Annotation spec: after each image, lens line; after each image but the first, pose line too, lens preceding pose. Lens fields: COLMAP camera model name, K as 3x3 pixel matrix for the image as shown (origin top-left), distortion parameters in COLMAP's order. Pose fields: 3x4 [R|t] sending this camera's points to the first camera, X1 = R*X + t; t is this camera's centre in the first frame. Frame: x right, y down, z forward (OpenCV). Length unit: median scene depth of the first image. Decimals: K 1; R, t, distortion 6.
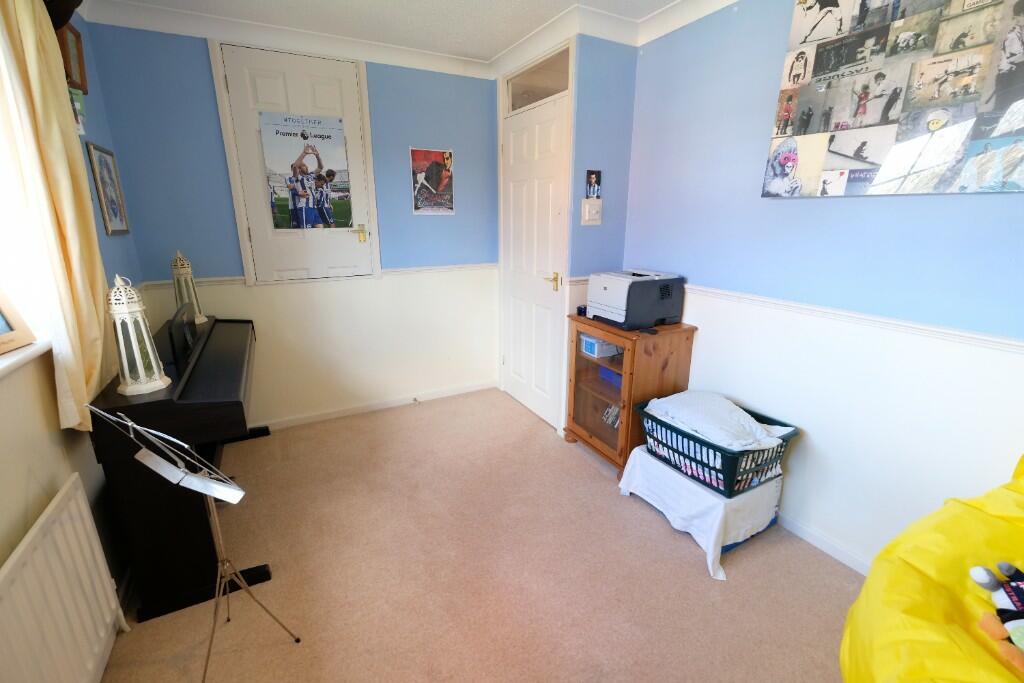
lens RADIAL K [[448.5, 0, 513.2], [0, 448.5, 338.3], [0, 0, 1]] dist [0.000517, 0.000331]
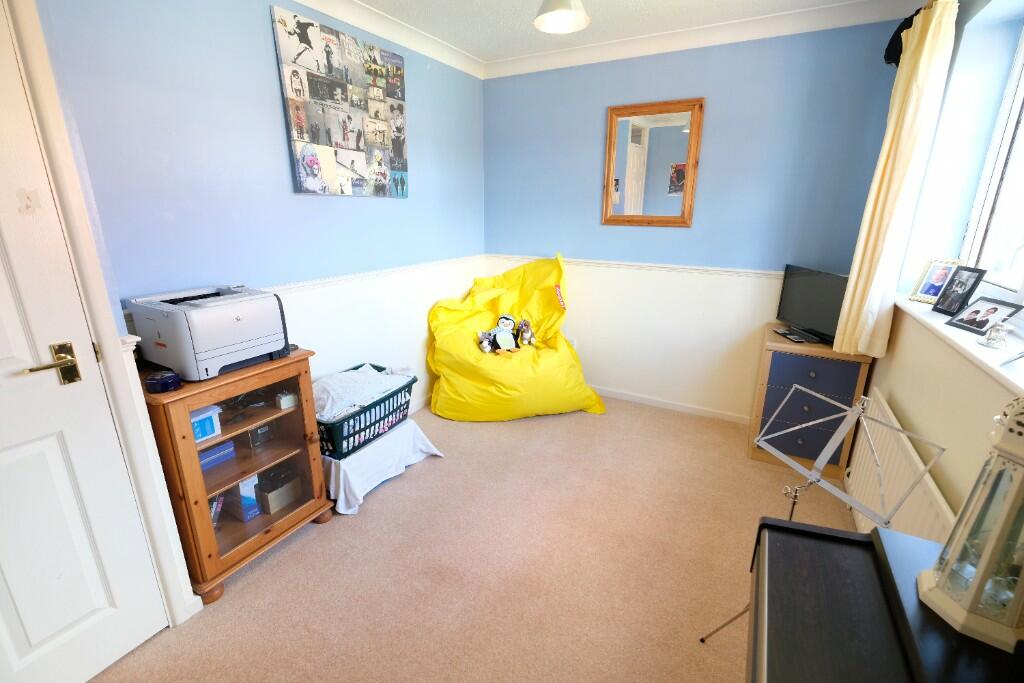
lens RADIAL K [[448.5, 0, 513.2], [0, 448.5, 338.3], [0, 0, 1]] dist [0.000517, 0.000331]
pose [[-0.545332, -0.239553, 0.803261, -0.815618], [0.218410, 0.884582, 0.412083, -0.388397], [-0.809265, 0.400162, -0.430070, 1.371630]]
